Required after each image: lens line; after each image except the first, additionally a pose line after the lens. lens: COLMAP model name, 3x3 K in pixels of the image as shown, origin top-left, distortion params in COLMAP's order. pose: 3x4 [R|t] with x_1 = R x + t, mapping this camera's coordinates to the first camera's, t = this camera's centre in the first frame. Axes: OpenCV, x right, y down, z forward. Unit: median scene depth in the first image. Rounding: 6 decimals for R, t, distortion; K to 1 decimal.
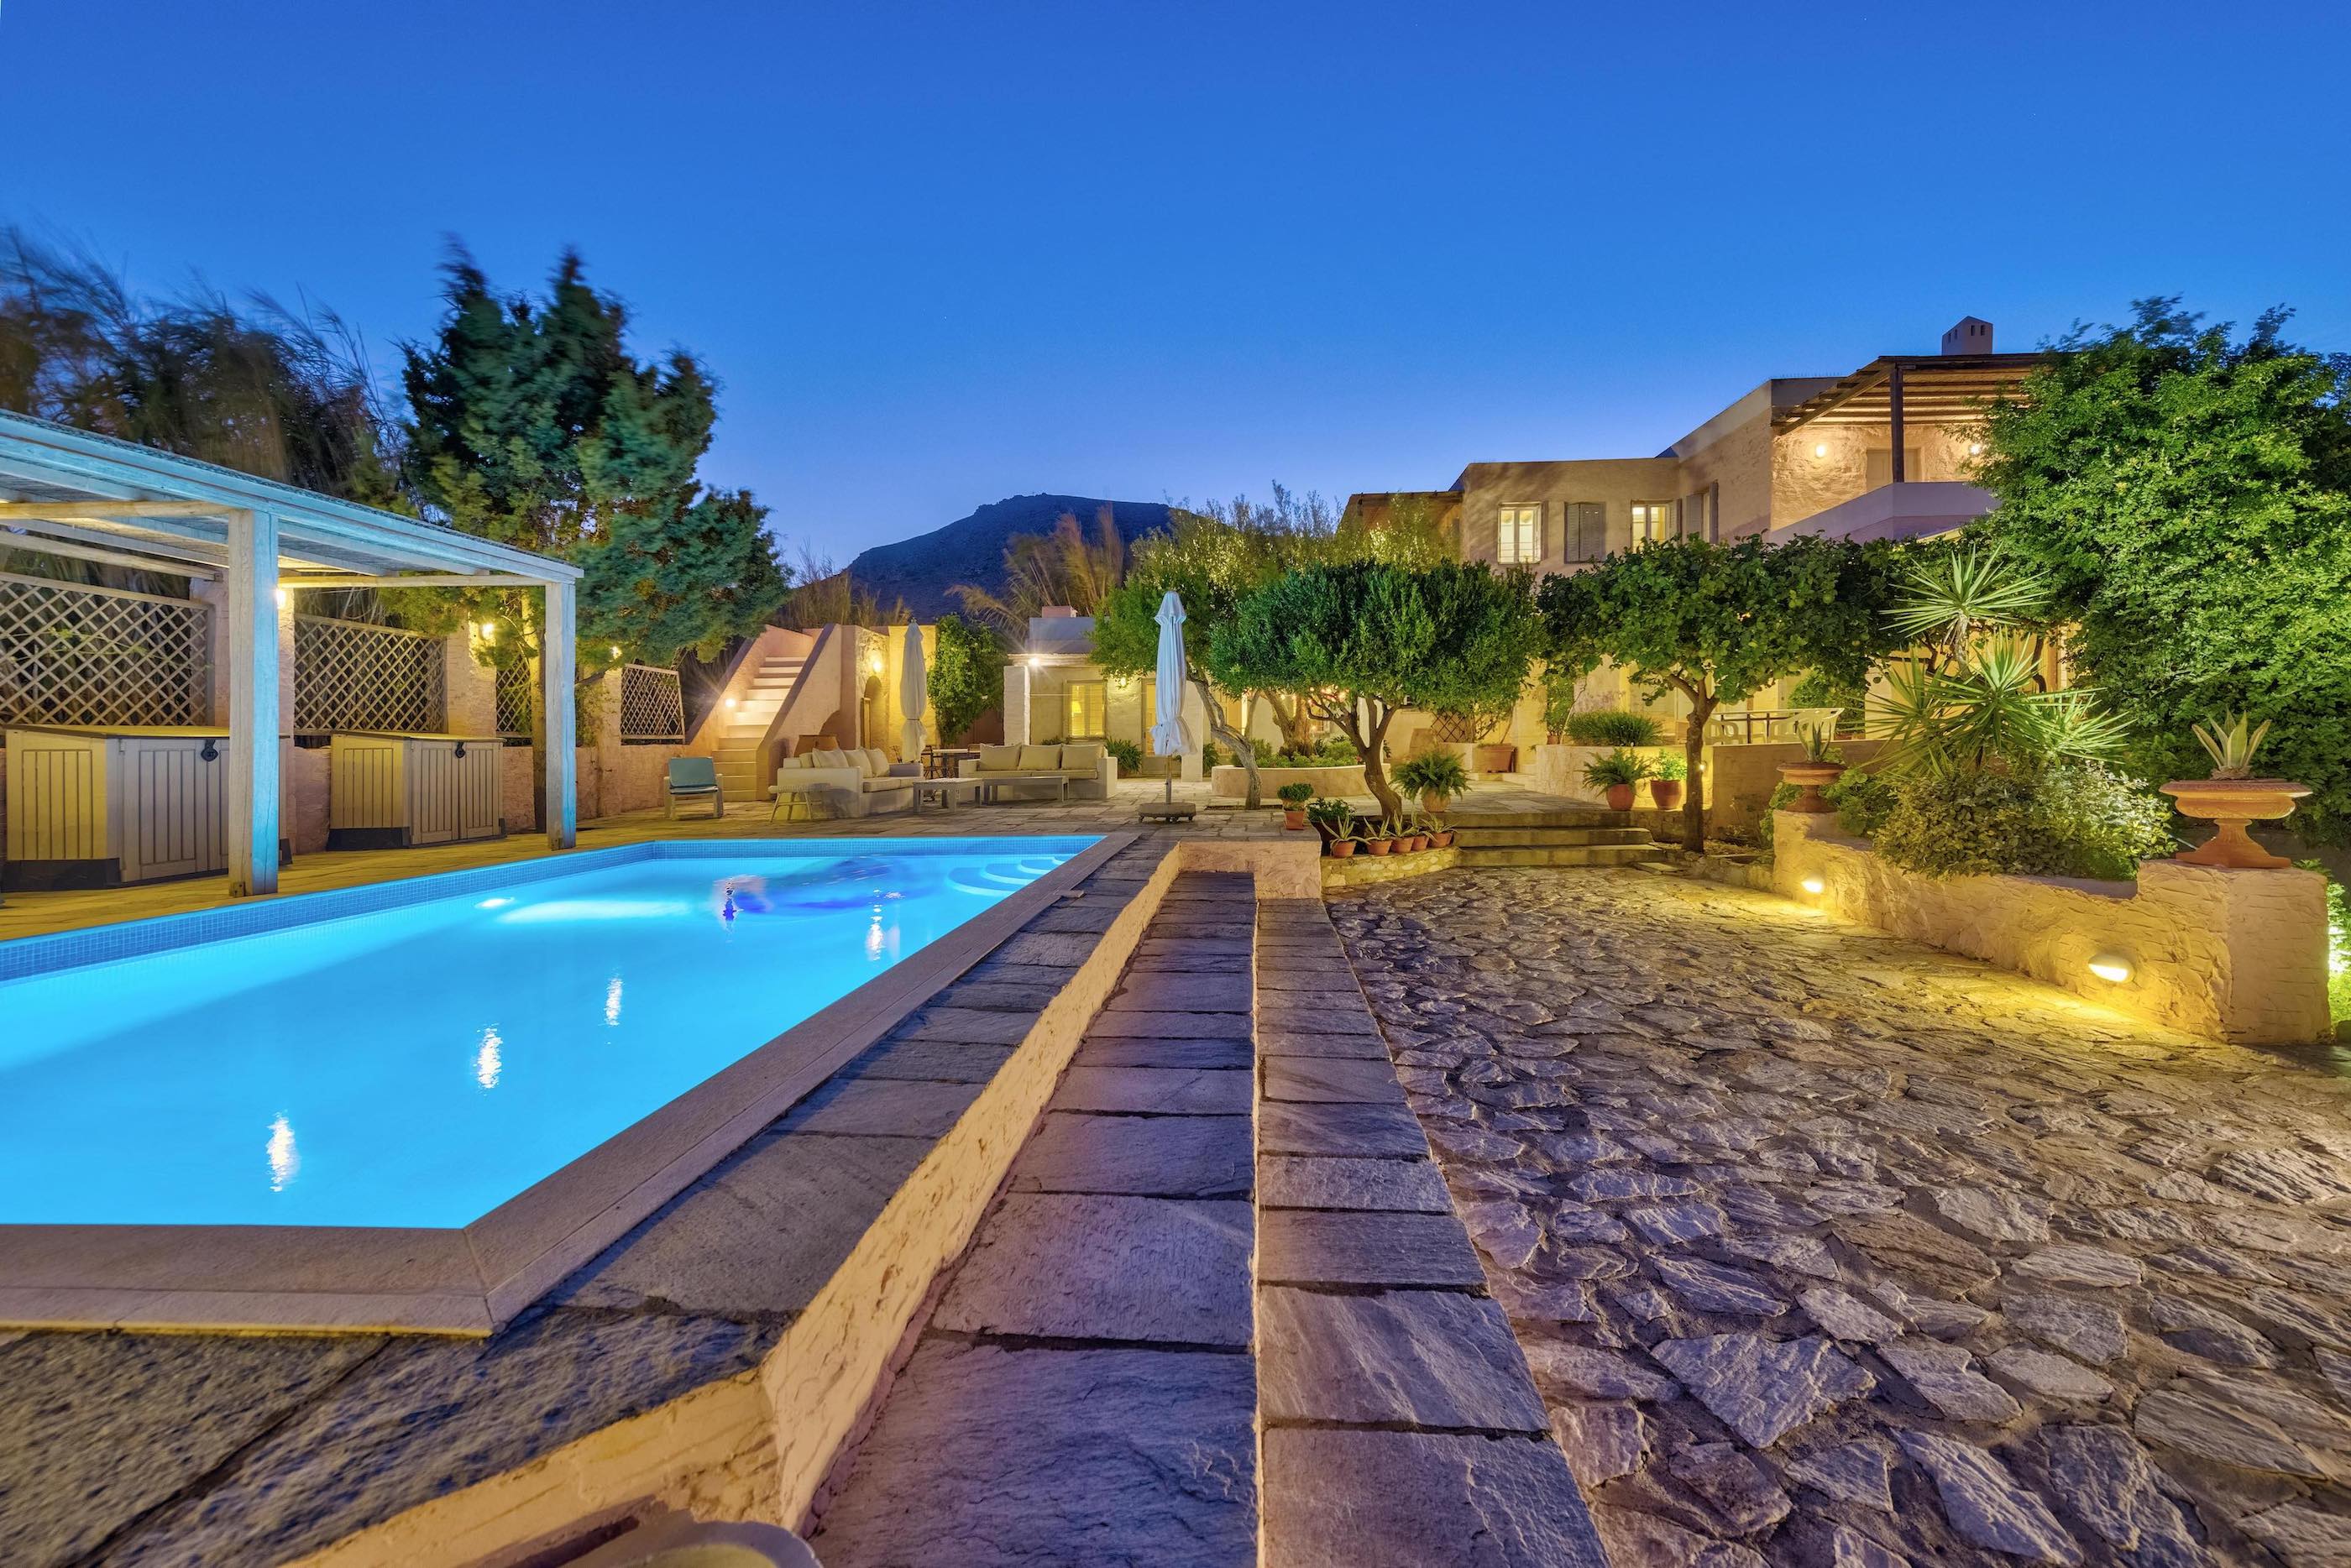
lens RADIAL K [[932.4, 0, 1206.3], [0, 932.4, 759.6], [0, 0, 1]] dist [0.009567, -0.002728]
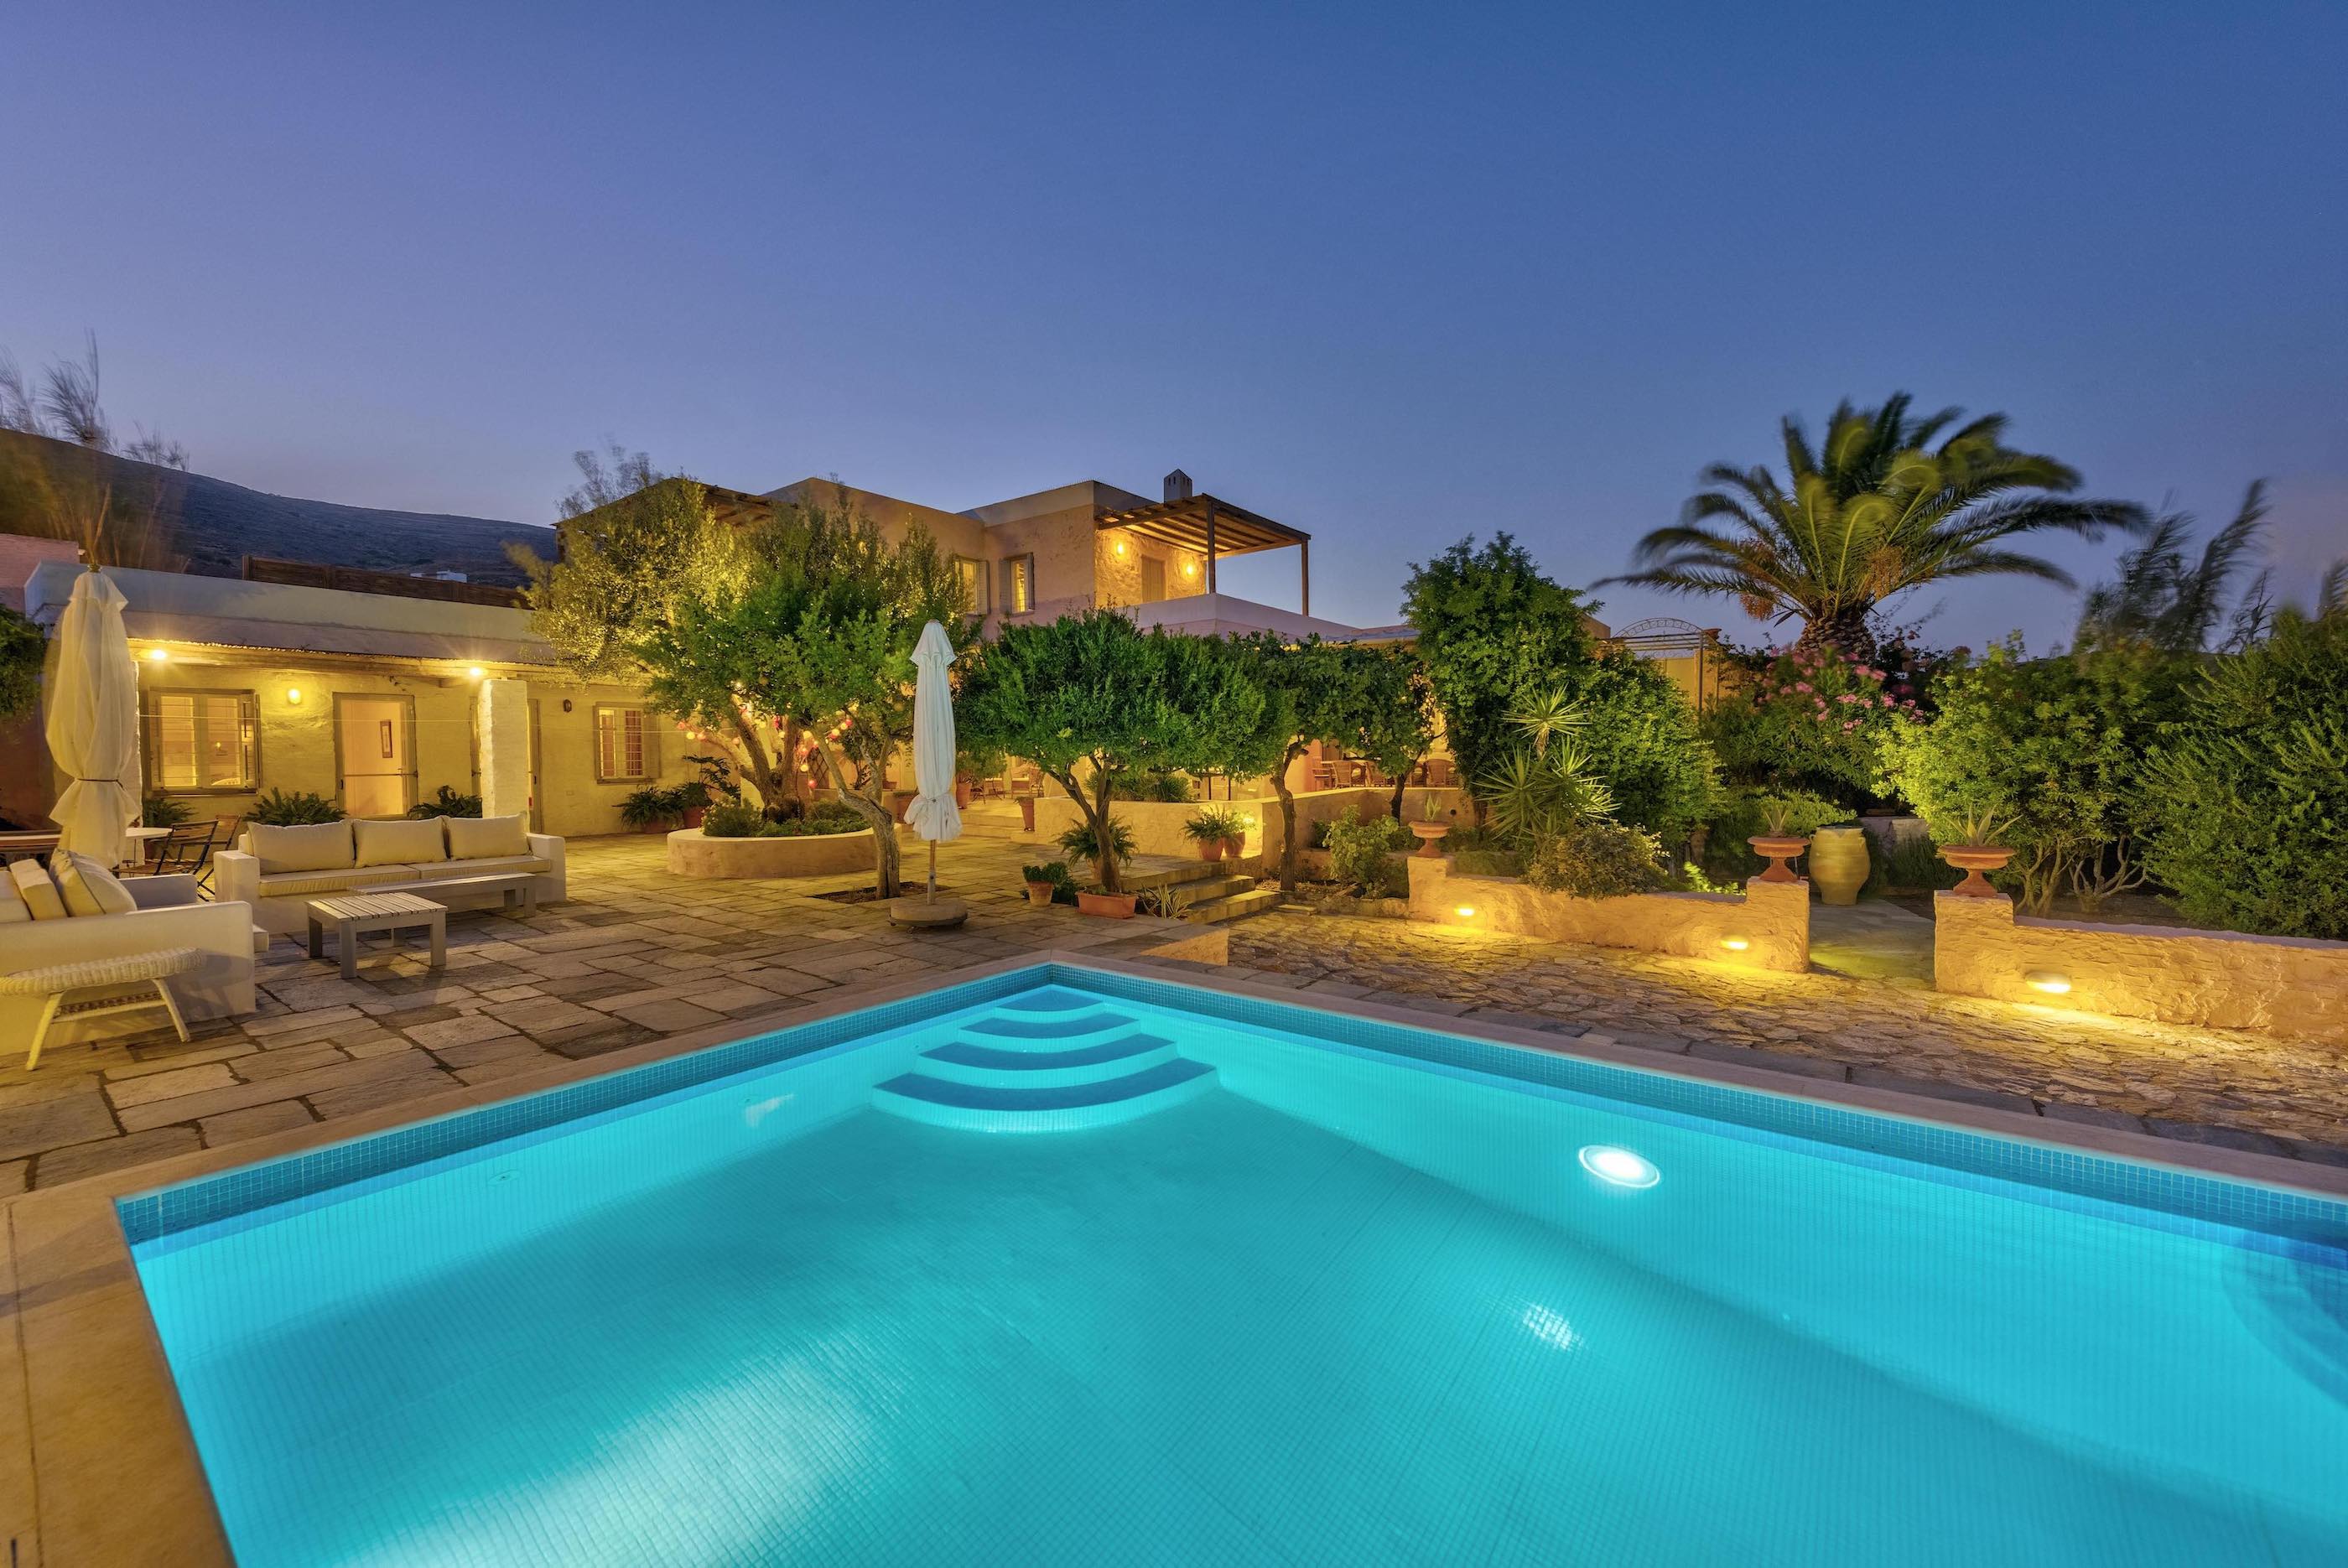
lens RADIAL K [[931.3, 0, 1182.0], [0, 931.3, 773.1], [0, 0, 1]] dist [0.009567, -0.002728]
pose [[0.567282, -0.004079, 0.823514, -0.523167], [0.010586, 0.999941, -0.002340, -0.051489], [-0.823456, 0.010045, 0.567292, 0.401261]]
